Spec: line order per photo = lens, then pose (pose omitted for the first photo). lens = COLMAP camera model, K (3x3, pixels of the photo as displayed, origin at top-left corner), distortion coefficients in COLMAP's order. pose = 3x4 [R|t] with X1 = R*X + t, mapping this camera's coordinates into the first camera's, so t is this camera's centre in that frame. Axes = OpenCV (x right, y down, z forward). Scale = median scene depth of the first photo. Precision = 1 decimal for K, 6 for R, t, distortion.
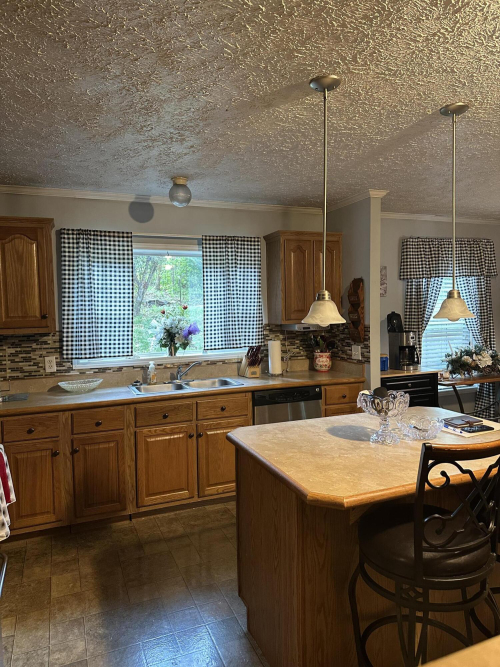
lens RADIAL K [[468.0, 0, 250.0], [0, 468.0, 333.5], [0, 0, 1]] dist [0.109838, -0.123373]
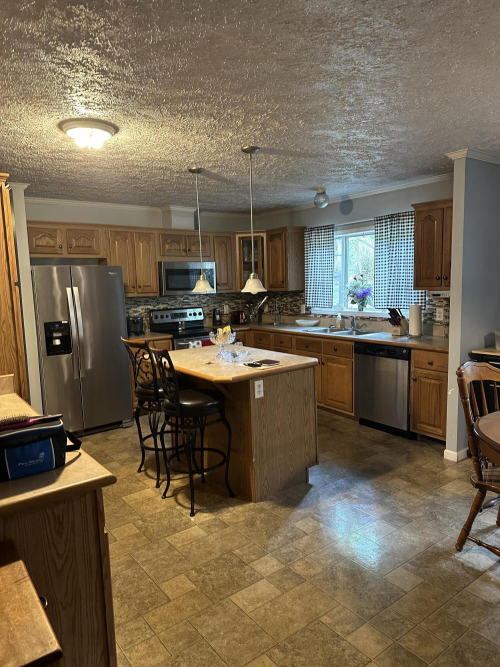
lens RADIAL K [[468.0, 0, 250.0], [0, 468.0, 333.5], [0, 0, 1]] dist [0.109838, -0.123373]
pose [[0.246401, 0.126960, -0.960816, 1.128362], [-0.020353, 0.991842, 0.125840, -0.054868], [0.968954, -0.011452, 0.246975, 0.374150]]
